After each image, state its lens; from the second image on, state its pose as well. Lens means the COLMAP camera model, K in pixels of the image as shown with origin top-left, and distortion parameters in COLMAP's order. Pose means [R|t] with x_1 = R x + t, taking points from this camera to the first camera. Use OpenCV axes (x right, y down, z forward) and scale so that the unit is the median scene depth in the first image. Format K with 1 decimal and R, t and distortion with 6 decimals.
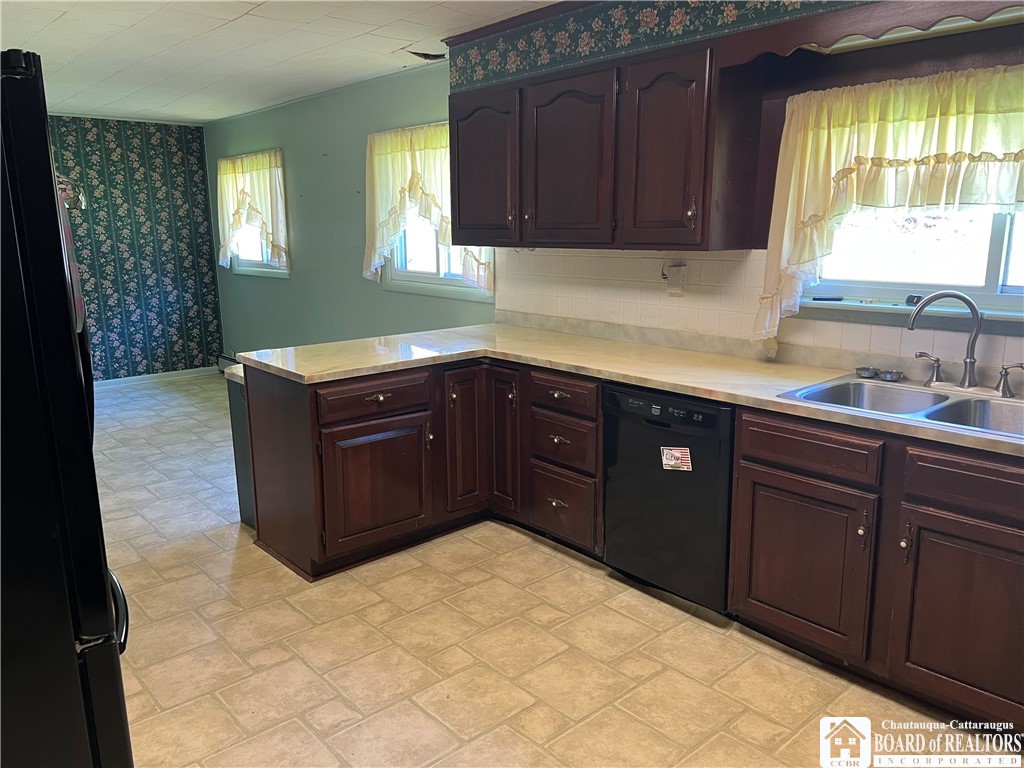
lens RADIAL K [[774.6, 0, 494.6], [0, 774.6, 382.5], [0, 0, 1]] dist [0.036802, 0.001756]
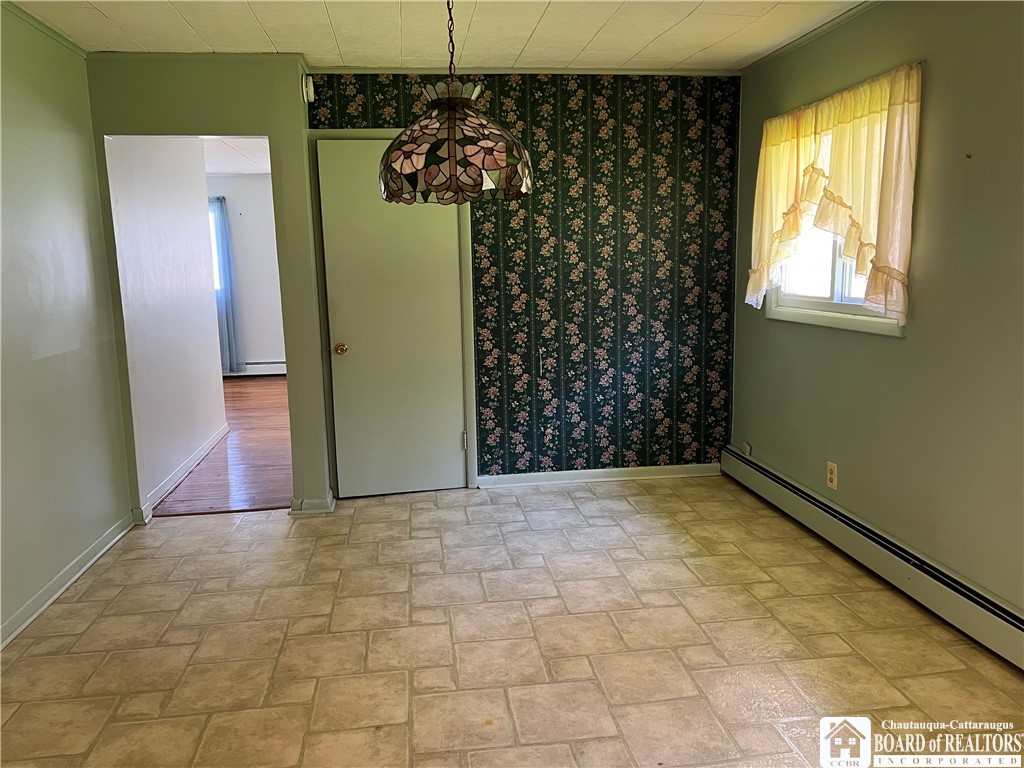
lens RADIAL K [[774.6, 0, 494.6], [0, 774.6, 382.5], [0, 0, 1]] dist [0.036802, 0.001756]
pose [[0.831932, 0.083548, -0.548551, -0.183111], [-0.102651, 0.994709, -0.004181, -0.069336], [0.545300, 0.059788, 0.836106, 0.409676]]
